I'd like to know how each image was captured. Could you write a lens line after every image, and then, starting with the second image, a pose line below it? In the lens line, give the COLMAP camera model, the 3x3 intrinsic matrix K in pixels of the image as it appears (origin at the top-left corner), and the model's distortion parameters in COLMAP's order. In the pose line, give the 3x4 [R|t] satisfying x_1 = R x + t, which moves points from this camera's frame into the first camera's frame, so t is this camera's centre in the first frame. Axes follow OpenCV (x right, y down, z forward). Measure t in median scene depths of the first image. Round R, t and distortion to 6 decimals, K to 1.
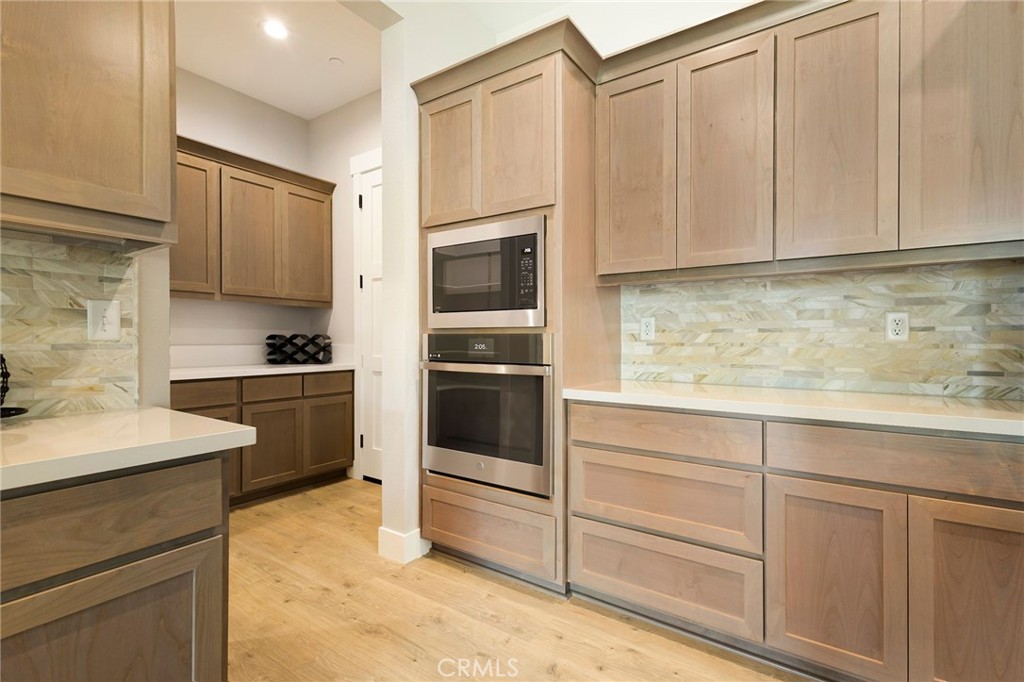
lens RADIAL K [[472.5, 0, 510.9], [0, 472.5, 333.8], [0, 0, 1]] dist [0.013435, -0.001516]
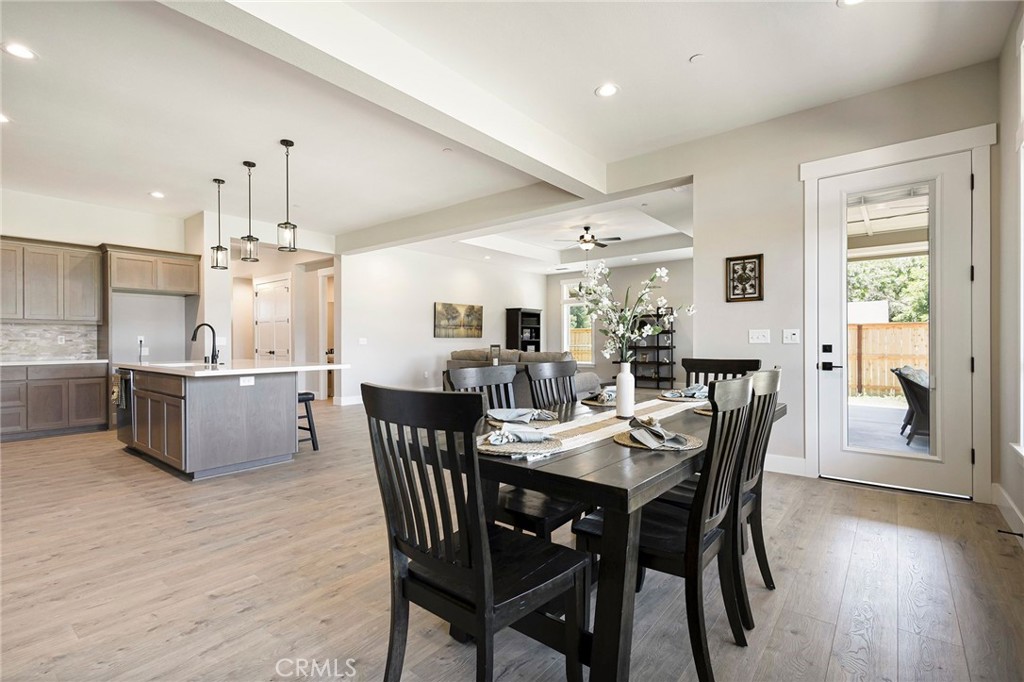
lens RADIAL K [[472.5, 0, 510.7], [0, 472.5, 340.6], [0, 0, 1]] dist [0.013435, -0.001516]
pose [[0.059035, 0.004503, 0.998246, -2.080631], [-0.002998, 0.999986, -0.004333, -0.002972], [-0.998251, -0.002737, 0.059047, -2.080995]]
